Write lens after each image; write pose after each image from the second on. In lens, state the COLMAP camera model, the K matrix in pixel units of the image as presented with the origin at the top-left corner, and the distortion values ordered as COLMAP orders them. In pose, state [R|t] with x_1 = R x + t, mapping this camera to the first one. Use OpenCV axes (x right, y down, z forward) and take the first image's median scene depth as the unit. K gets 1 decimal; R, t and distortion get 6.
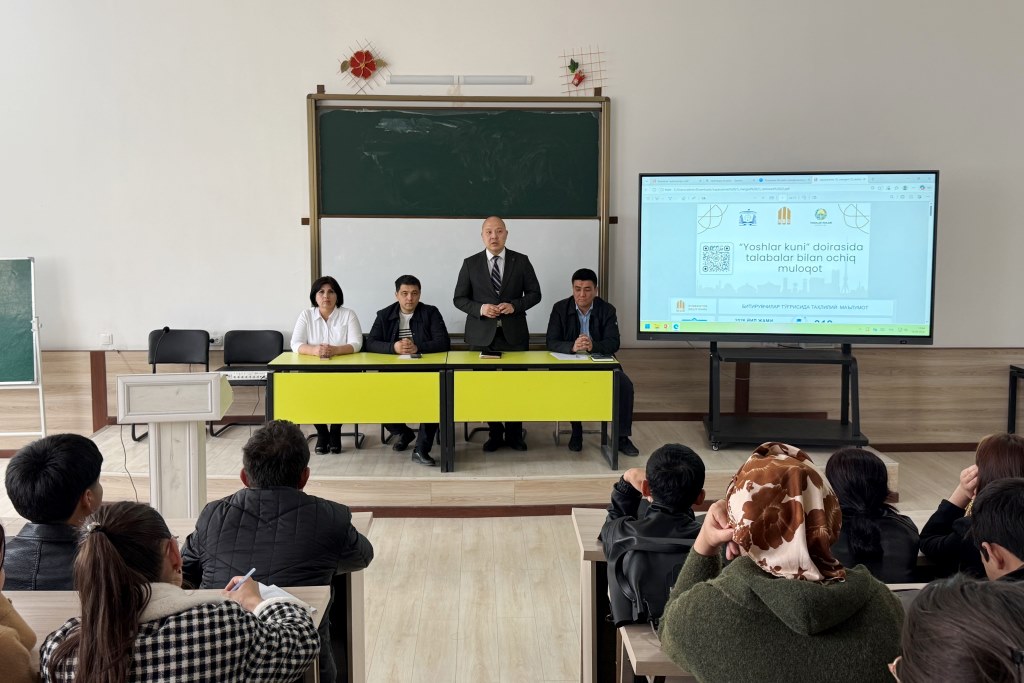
lens RADIAL K [[992.0, 0, 514.2], [0, 992.0, 309.8], [0, 0, 1]] dist [0.106968, -0.010044]
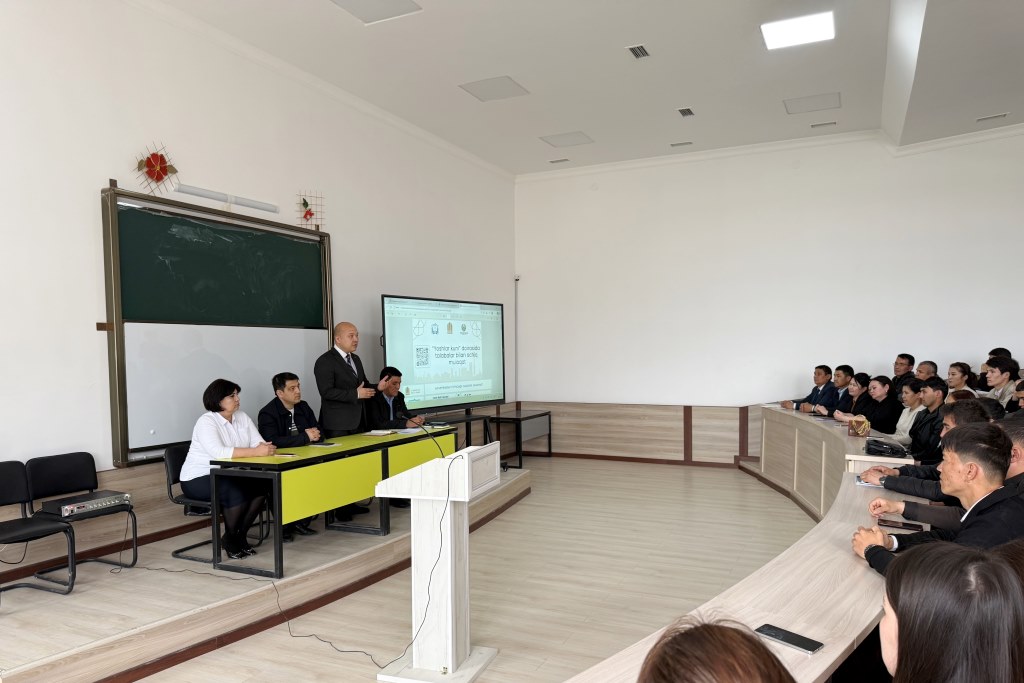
lens RADIAL K [[725.5, 0, 527.4], [0, 725.5, 396.7], [0, 0, 1]] dist [0.000818, -0.002808]
pose [[0.443802, -0.067713, 0.893563, -0.672783], [0.088711, 0.995563, 0.031383, -0.013059], [-0.891723, 0.065341, 0.447840, 0.396201]]
